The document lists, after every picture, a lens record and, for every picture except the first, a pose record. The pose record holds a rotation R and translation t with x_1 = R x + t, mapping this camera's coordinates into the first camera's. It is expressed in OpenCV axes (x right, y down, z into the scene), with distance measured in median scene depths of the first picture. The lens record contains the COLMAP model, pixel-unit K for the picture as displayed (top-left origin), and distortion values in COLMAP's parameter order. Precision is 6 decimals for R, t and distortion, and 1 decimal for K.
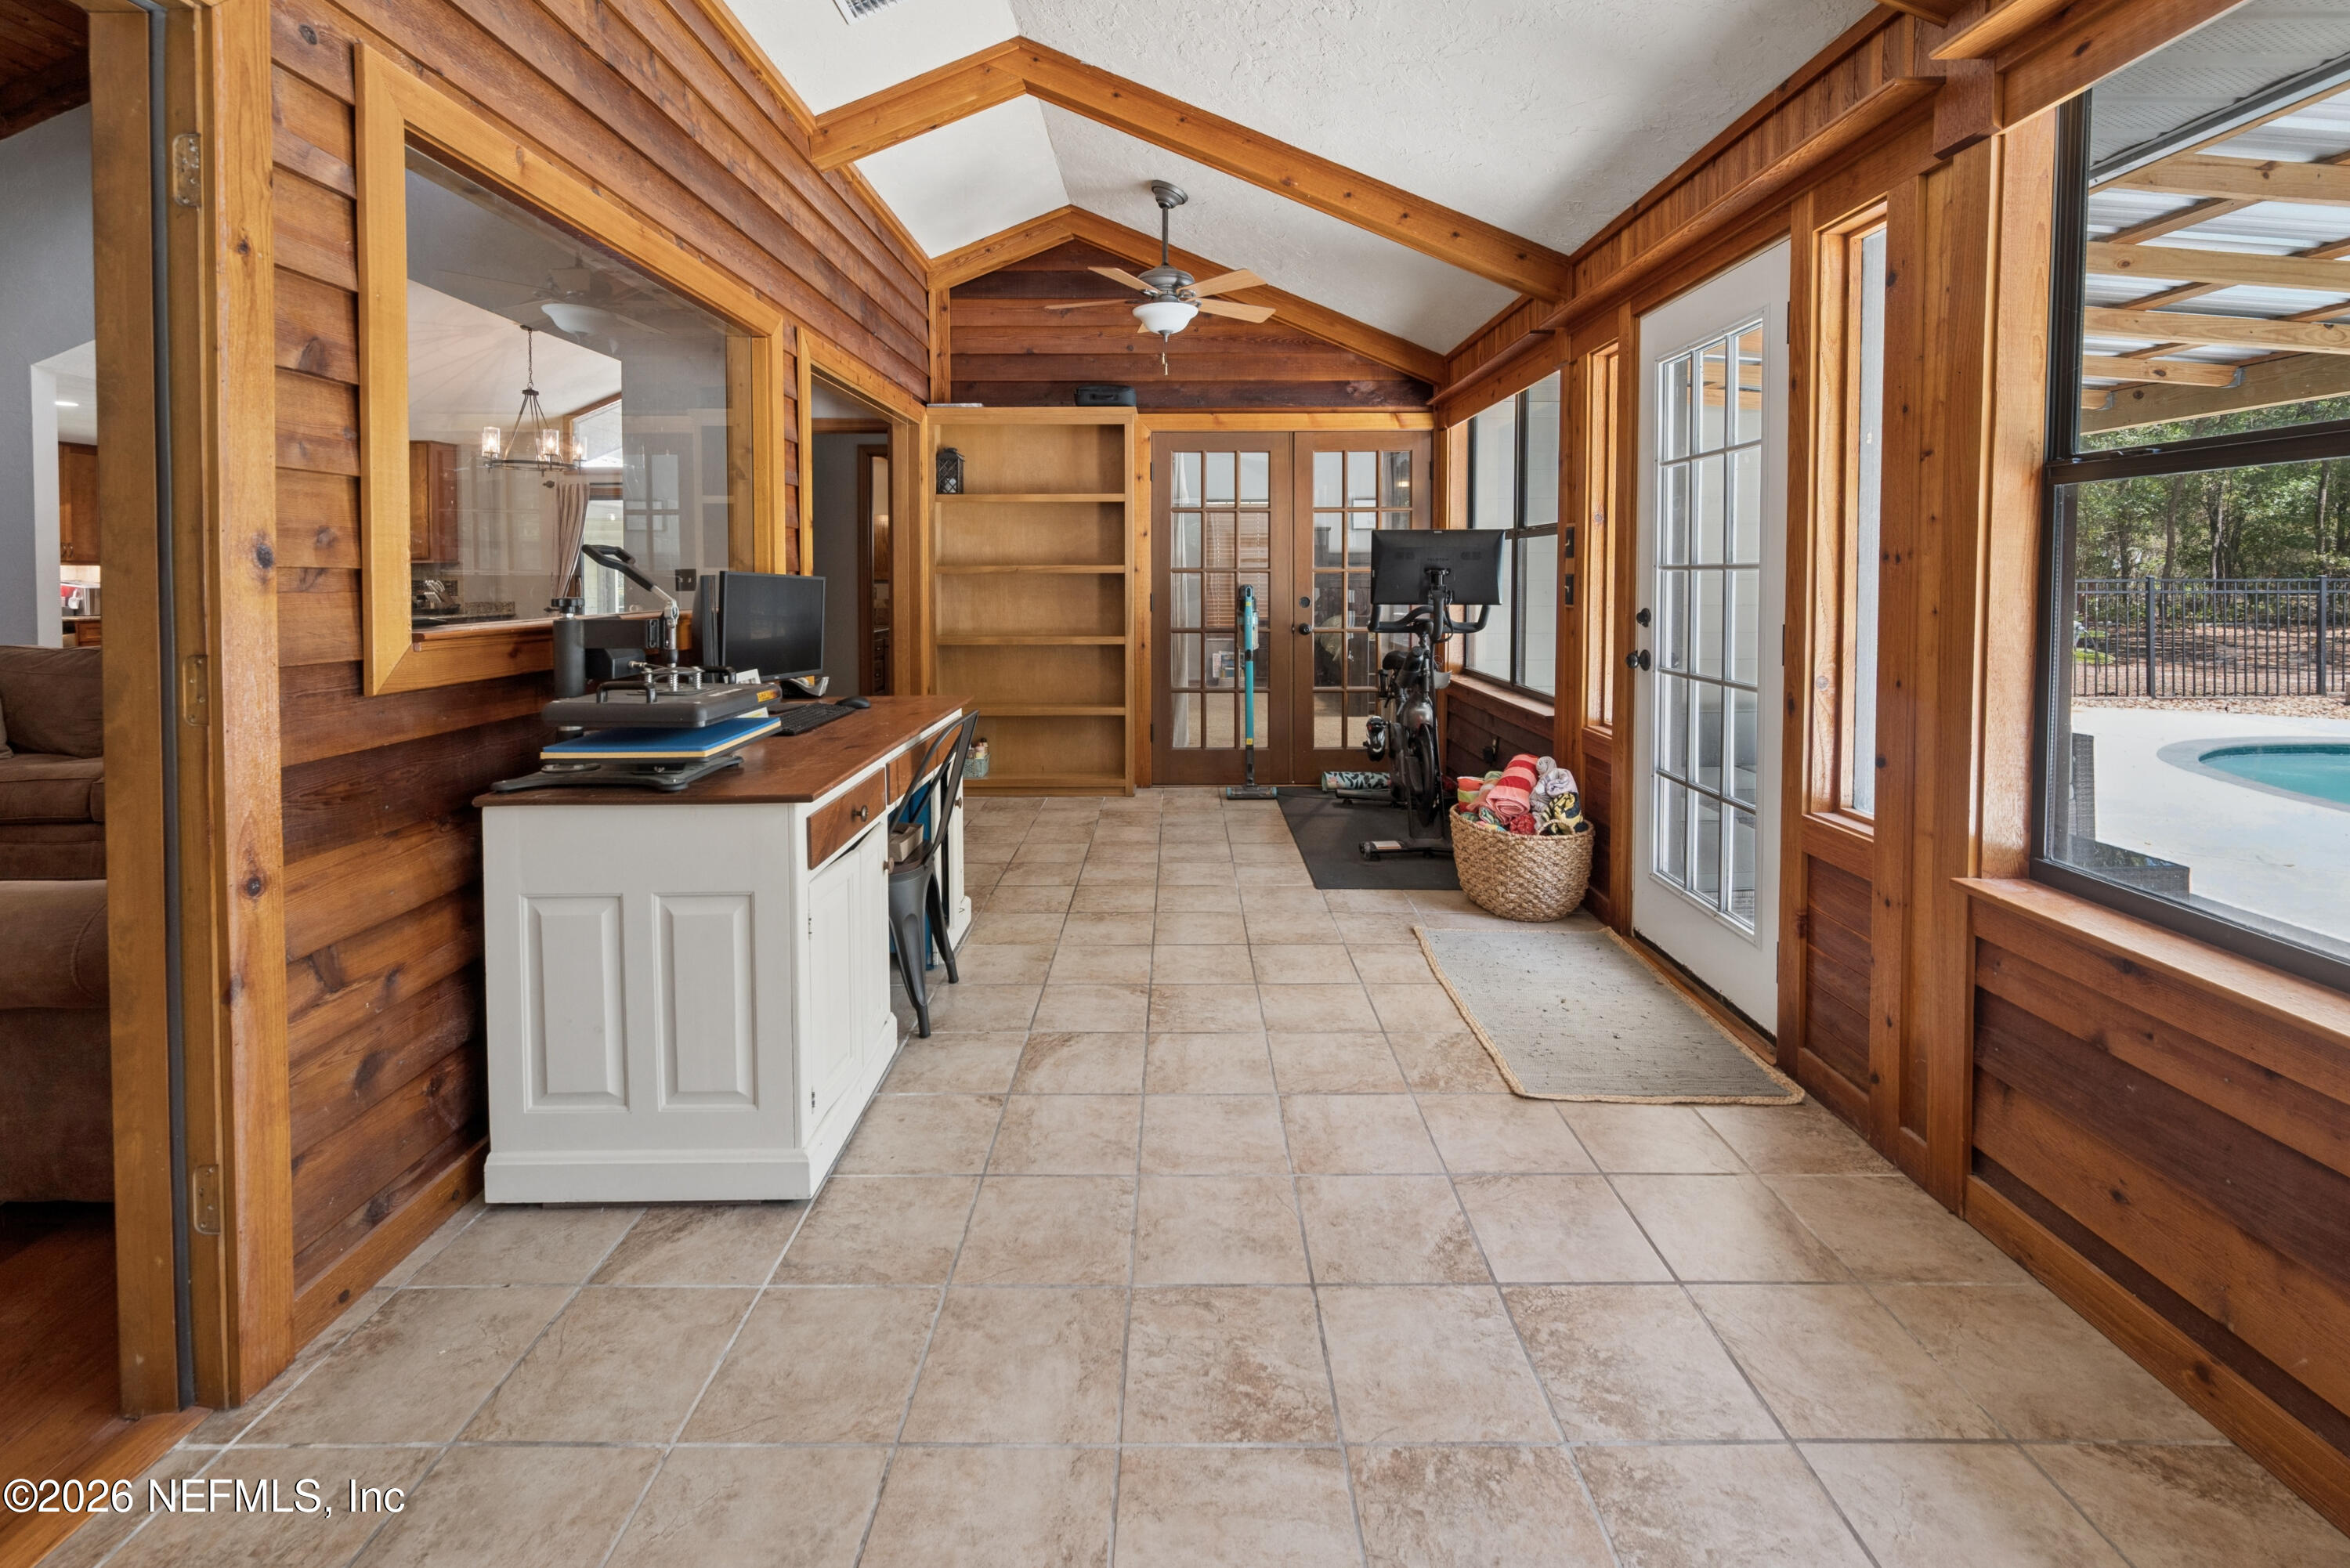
lens RADIAL K [[987.3, 0, 1163.2], [0, 987.3, 591.9], [0, 0, 1]] dist [0.000327, -0.000202]
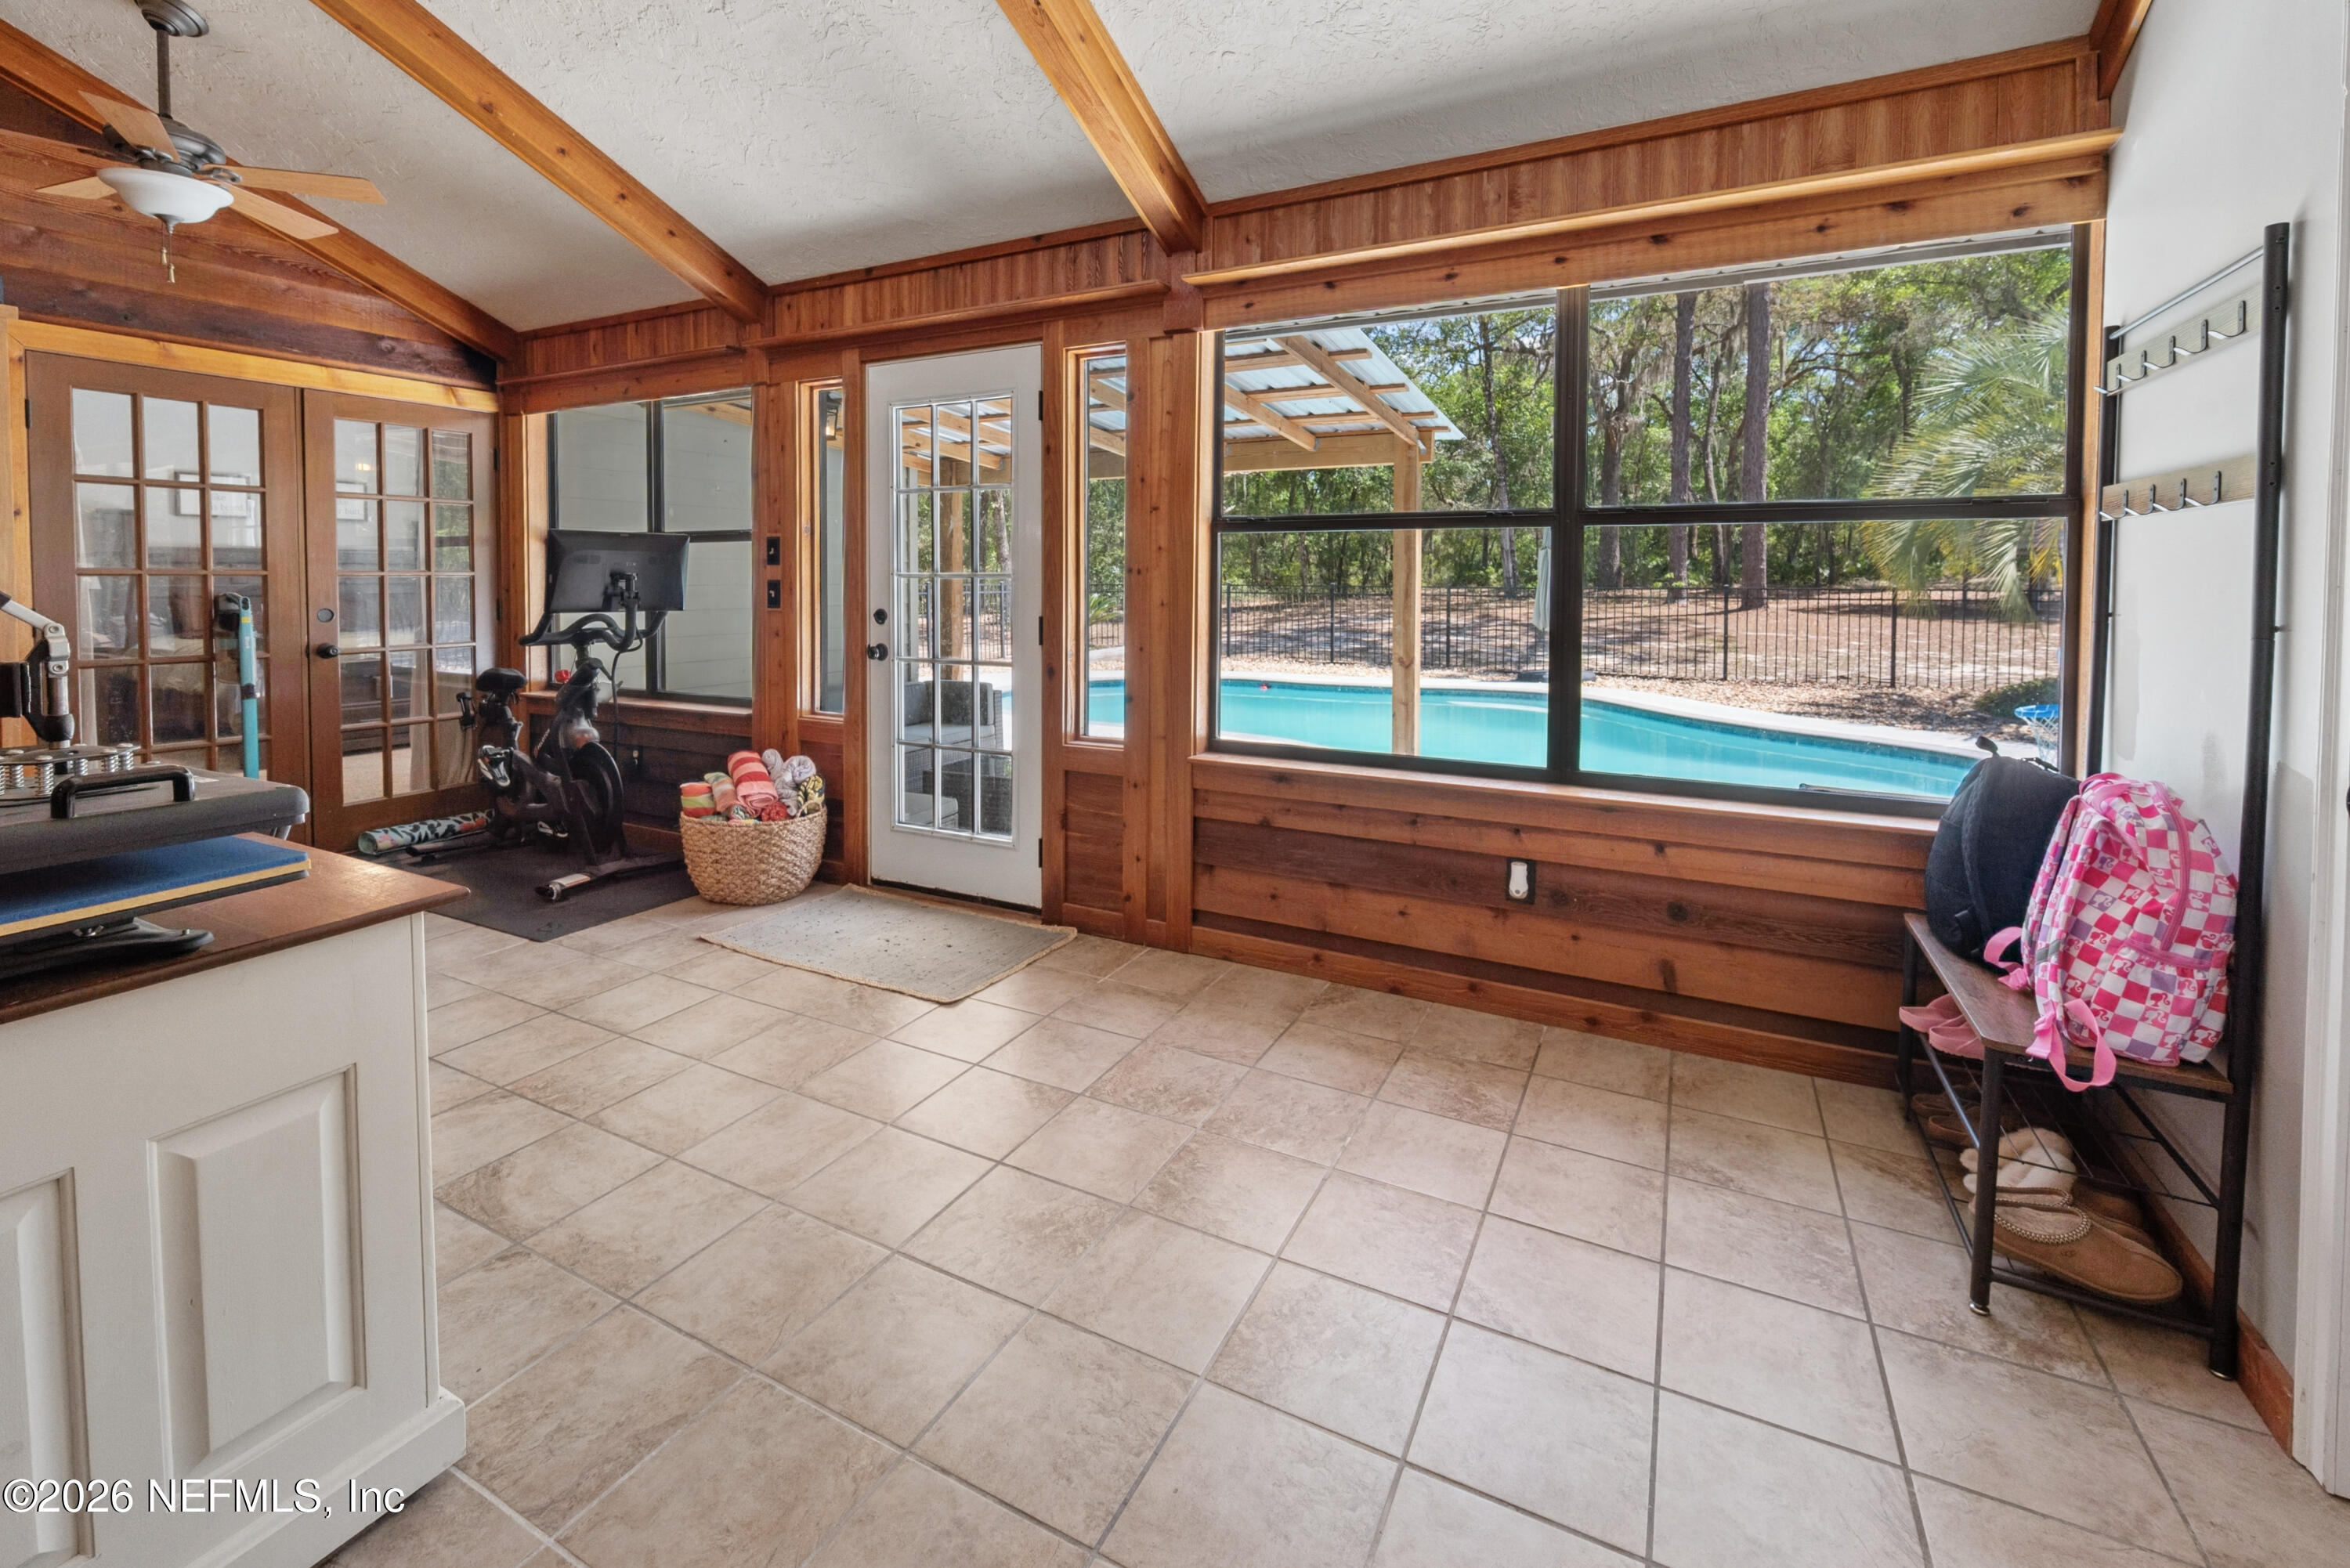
lens RADIAL K [[1000.0, 0, 1171.0], [0, 1000.0, 607.3], [0, 0, 1]] dist [-0.000962, 0.000066]
pose [[0.463309, -0.020979, 0.885949, -0.372776], [0.012353, 0.999776, 0.017214, -0.001741], [-0.886111, 0.002968, 0.463464, 0.105975]]
